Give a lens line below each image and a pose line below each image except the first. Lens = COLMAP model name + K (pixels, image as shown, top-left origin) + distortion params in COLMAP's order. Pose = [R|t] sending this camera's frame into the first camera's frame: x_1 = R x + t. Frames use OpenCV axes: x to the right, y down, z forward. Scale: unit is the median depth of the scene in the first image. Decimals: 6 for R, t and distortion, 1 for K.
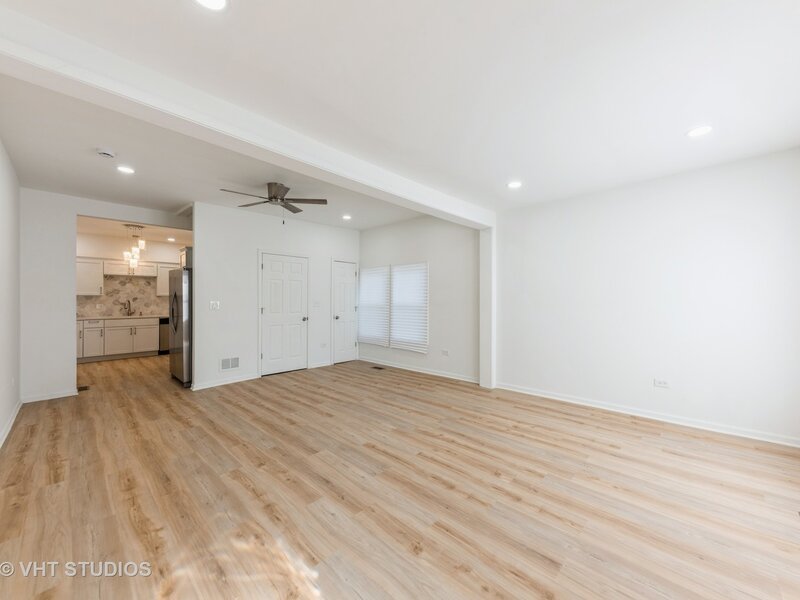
lens RADIAL K [[310.5, 0, 412.4], [0, 310.5, 298.7], [0, 0, 1]] dist [0.004146, 0.000257]
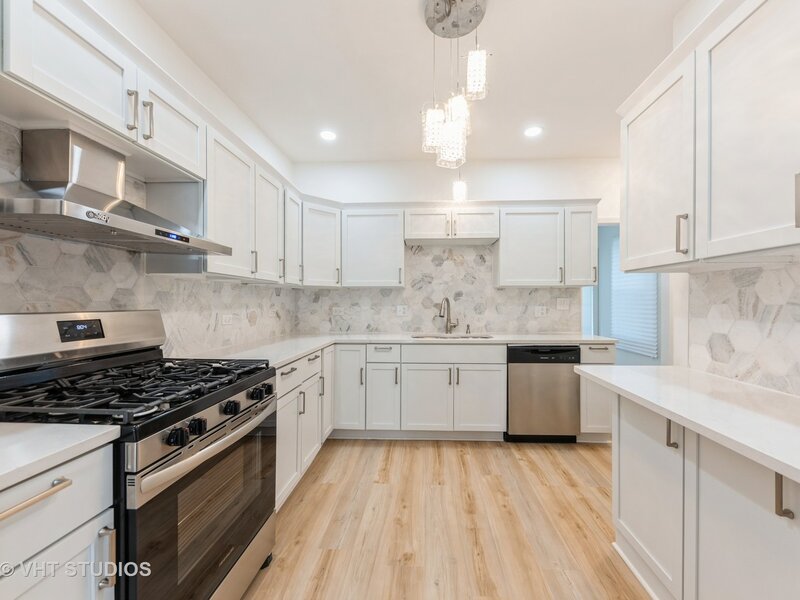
lens RADIAL K [[310.5, 0, 403.3], [0, 310.5, 300.3], [0, 0, 1]] dist [0.004146, 0.000257]
pose [[0.615499, 0.002982, -0.788132, -0.613372], [0.000065, 0.999993, 0.003834, 0.006898], [0.788137, -0.002411, 0.615495, 0.693111]]
